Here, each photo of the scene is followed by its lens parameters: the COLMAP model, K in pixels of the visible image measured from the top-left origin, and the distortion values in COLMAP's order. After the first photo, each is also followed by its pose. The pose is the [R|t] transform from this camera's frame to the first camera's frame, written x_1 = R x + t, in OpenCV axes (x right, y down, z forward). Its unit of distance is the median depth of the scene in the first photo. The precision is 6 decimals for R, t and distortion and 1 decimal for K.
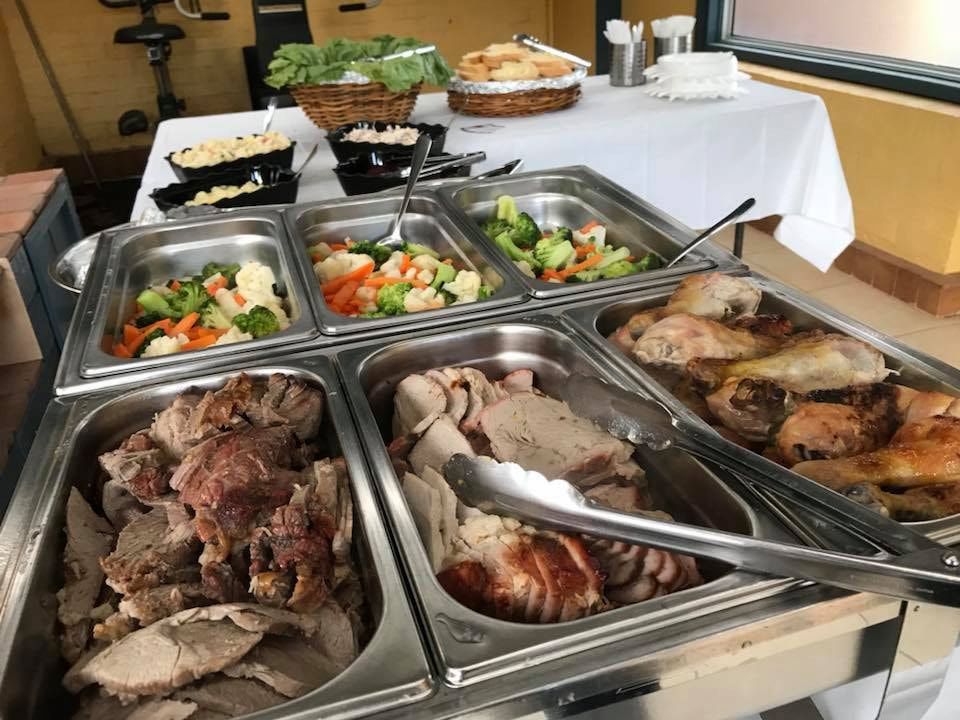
lens RADIAL K [[793.3, 0, 480.0], [0, 793.3, 360.0], [0, 0, 1]] dist [-0.001462, -0.012966]
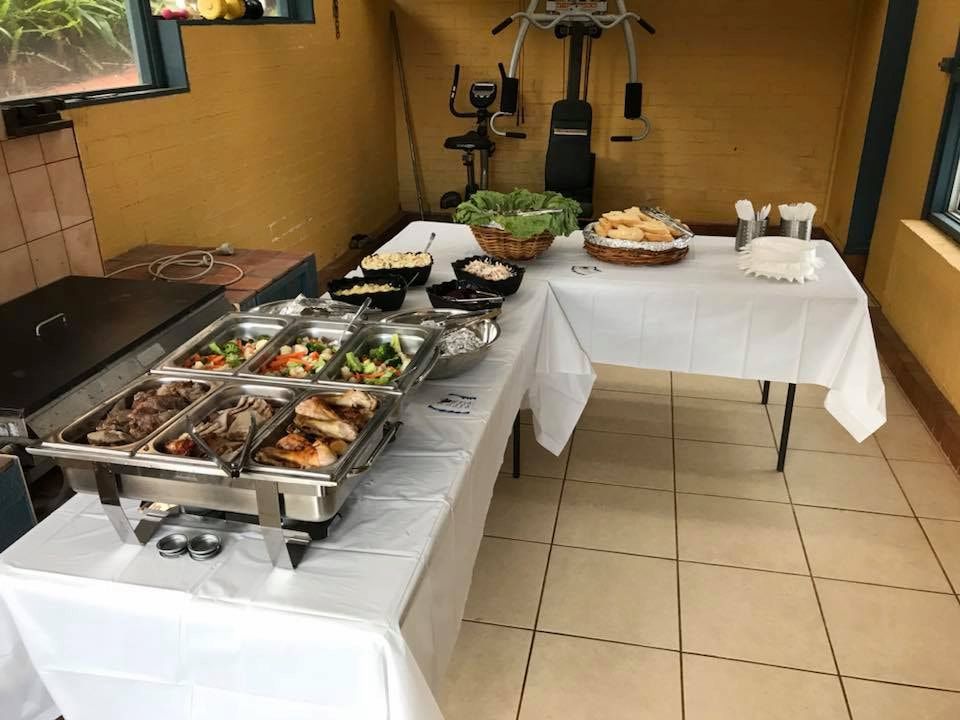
lens RADIAL K [[793.3, 0, 480.0], [0, 793.3, 360.0], [0, 0, 1]] dist [-0.001462, -0.012966]
pose [[0.867996, 0.243193, -0.432944, 0.468820], [-0.269016, 0.963134, 0.001668, -0.085809], [0.417389, 0.115021, 0.901419, -0.316038]]
